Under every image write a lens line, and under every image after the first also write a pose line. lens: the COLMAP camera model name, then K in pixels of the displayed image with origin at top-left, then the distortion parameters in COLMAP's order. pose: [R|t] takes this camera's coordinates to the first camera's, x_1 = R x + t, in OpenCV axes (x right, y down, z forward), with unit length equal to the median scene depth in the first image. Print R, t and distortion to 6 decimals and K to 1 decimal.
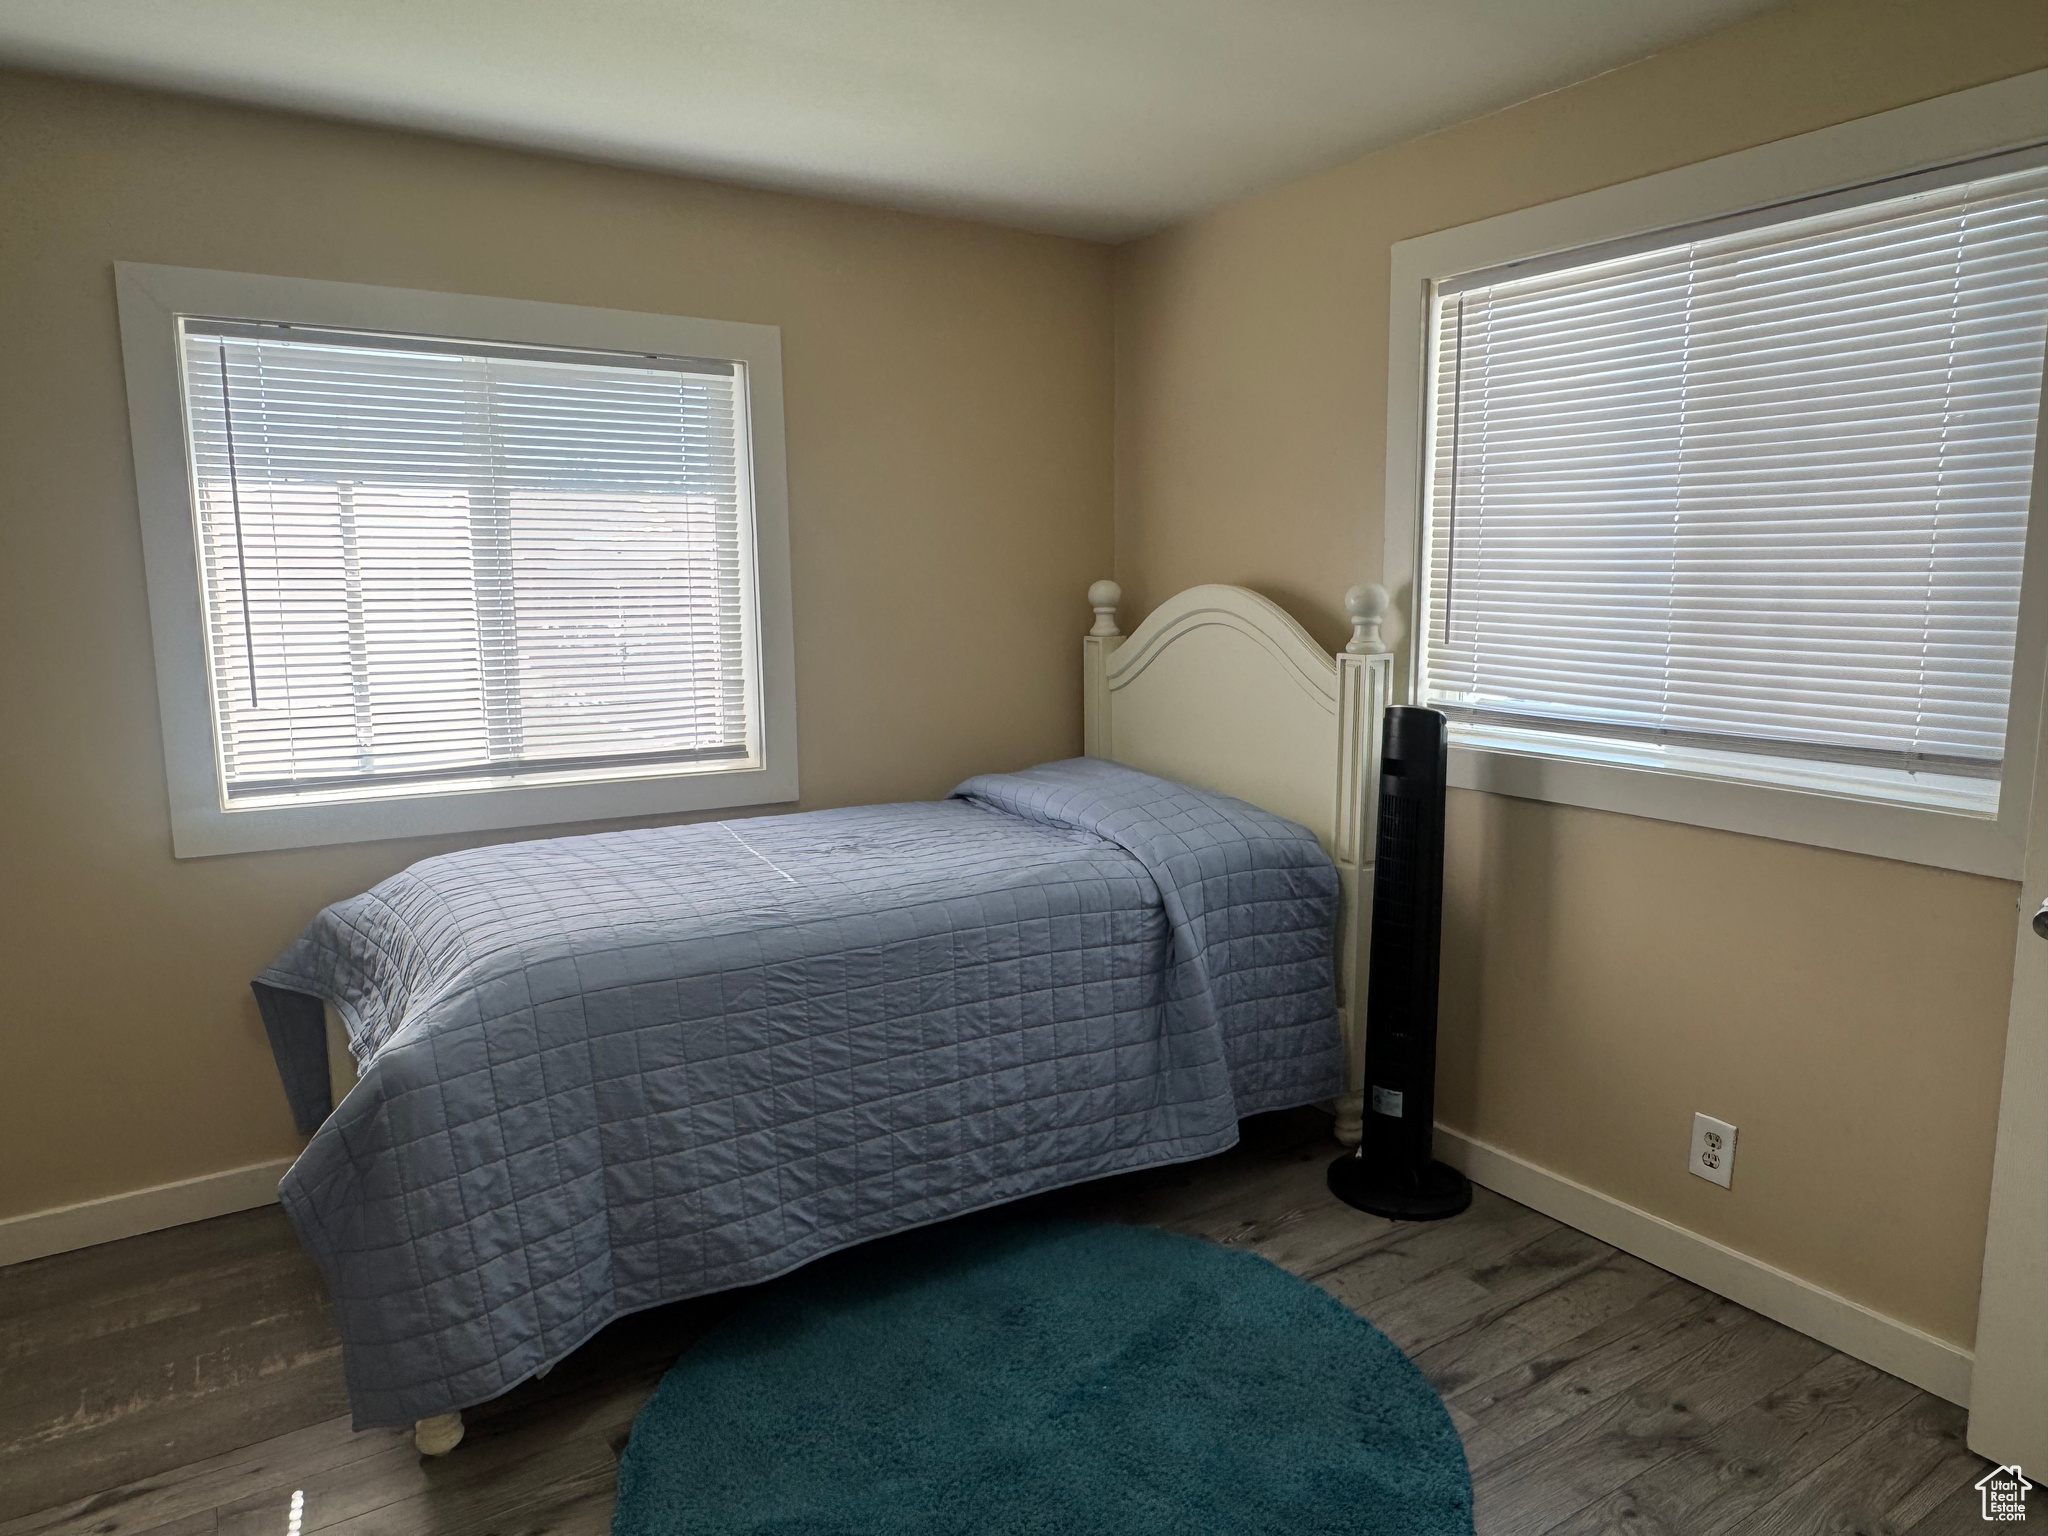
lens RADIAL K [[1311.4, 0, 1024.0], [0, 1311.4, 768.0], [0, 0, 1]] dist [-0.005579, 0.000818]
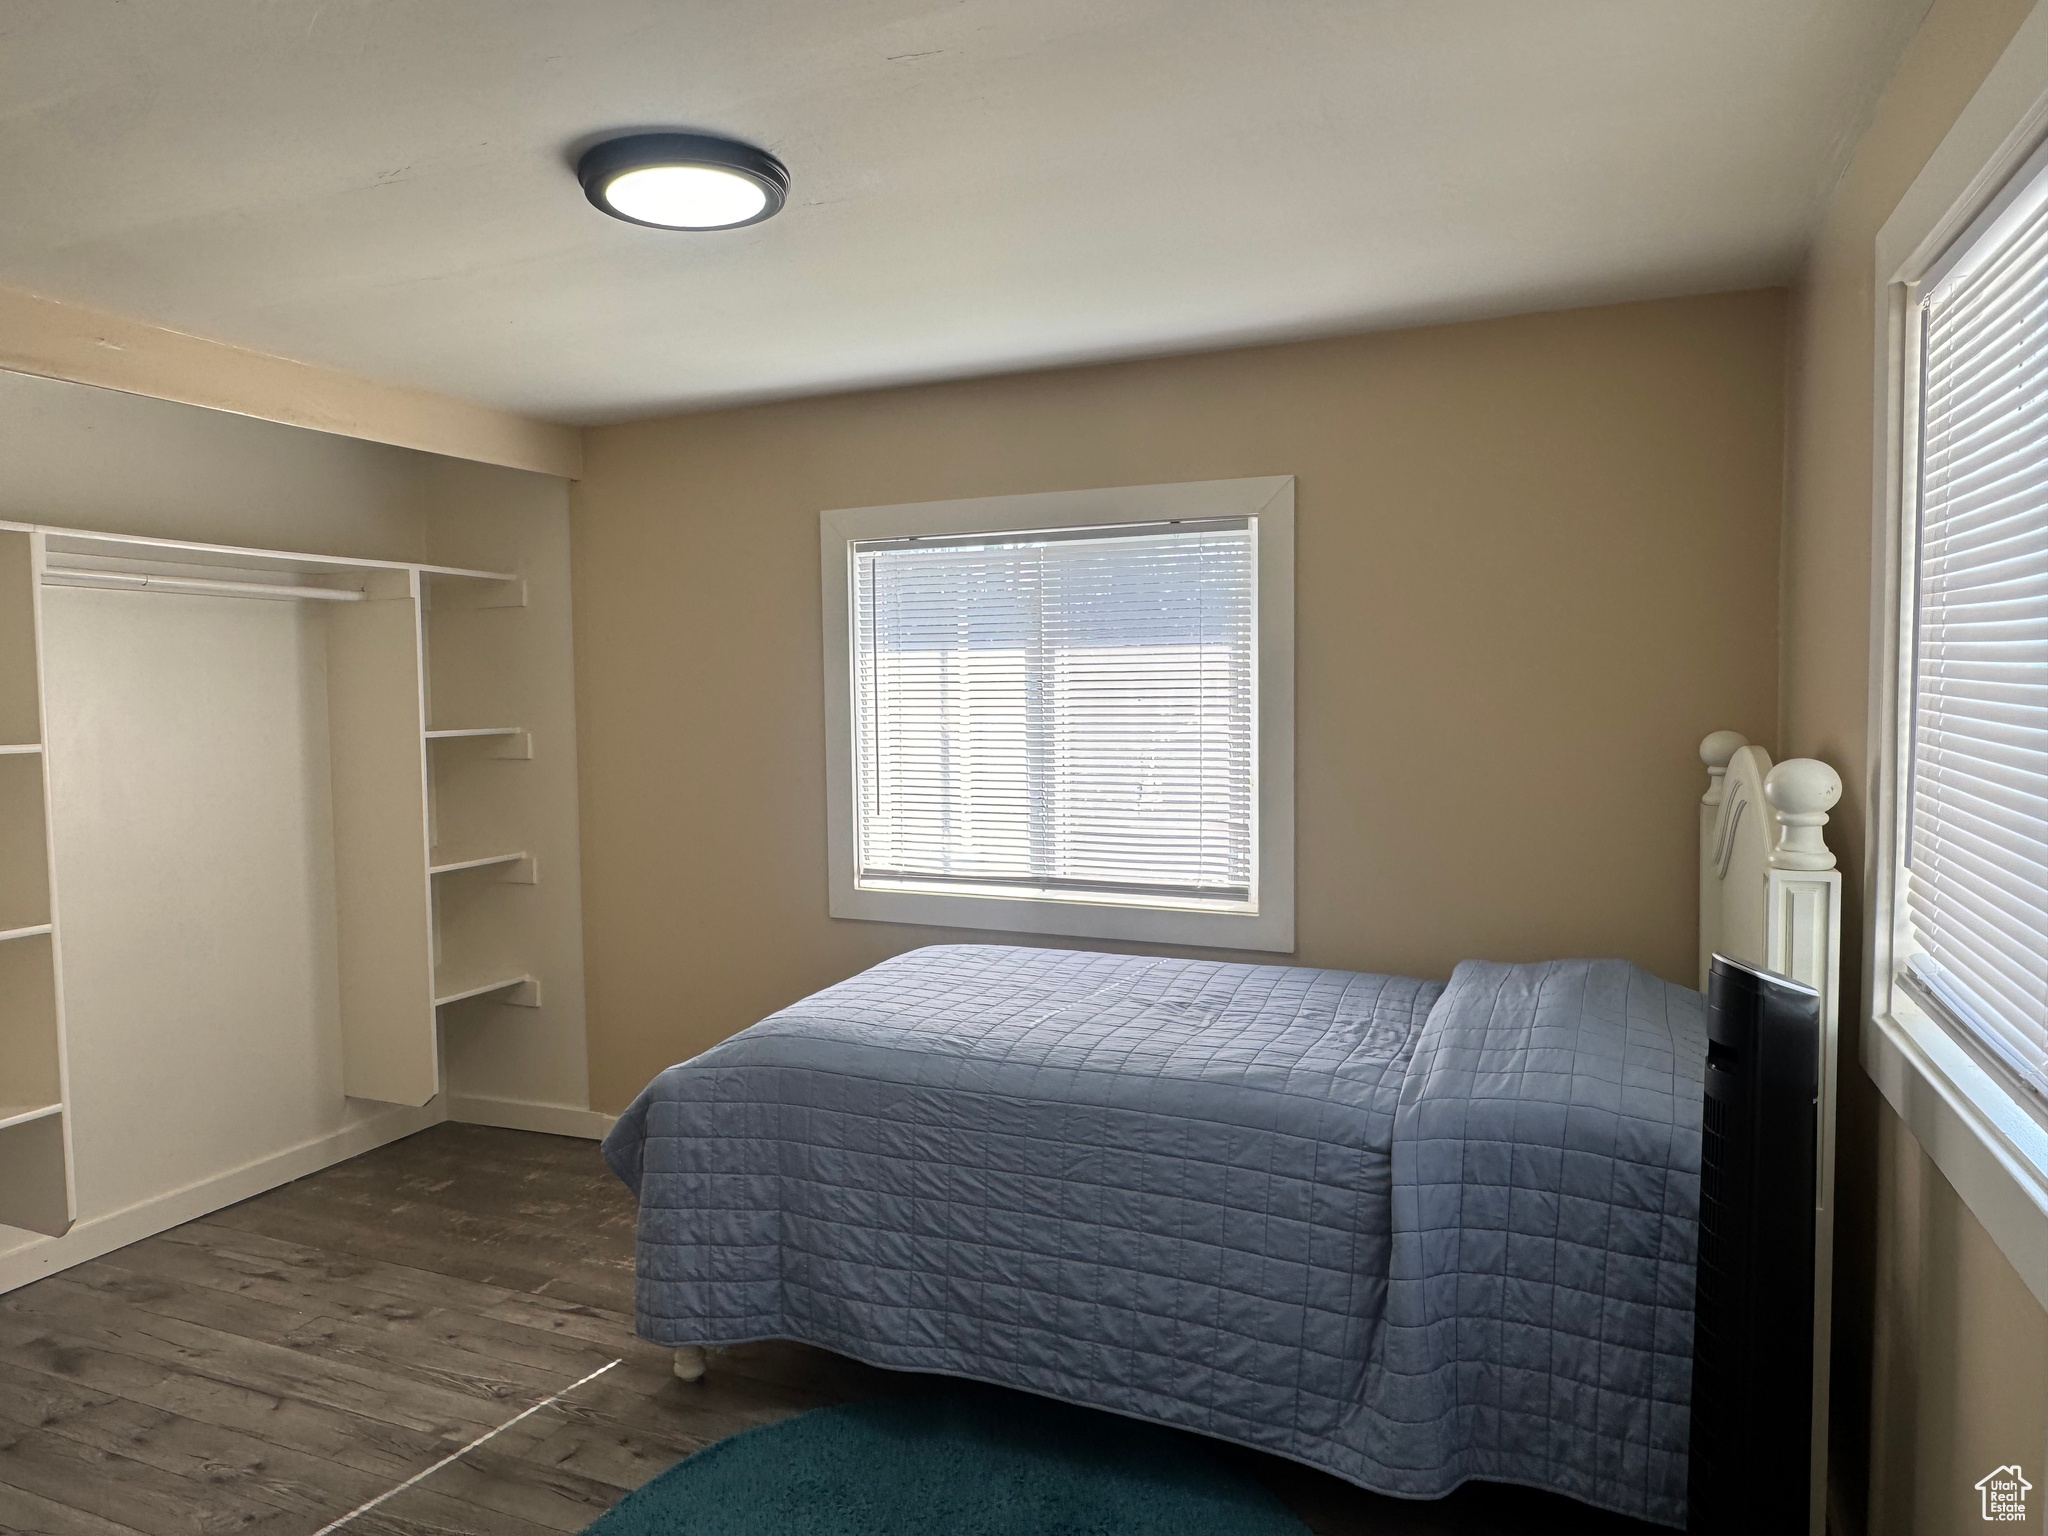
lens RADIAL K [[1311.4, 0, 1024.0], [0, 1311.4, 768.0], [0, 0, 1]] dist [-0.005579, 0.000818]
pose [[0.560410, 0.050019, -0.826703, 0.687123], [-0.110238, 0.993798, -0.014600, -0.100835], [0.820846, 0.099316, 0.562449, 0.378980]]
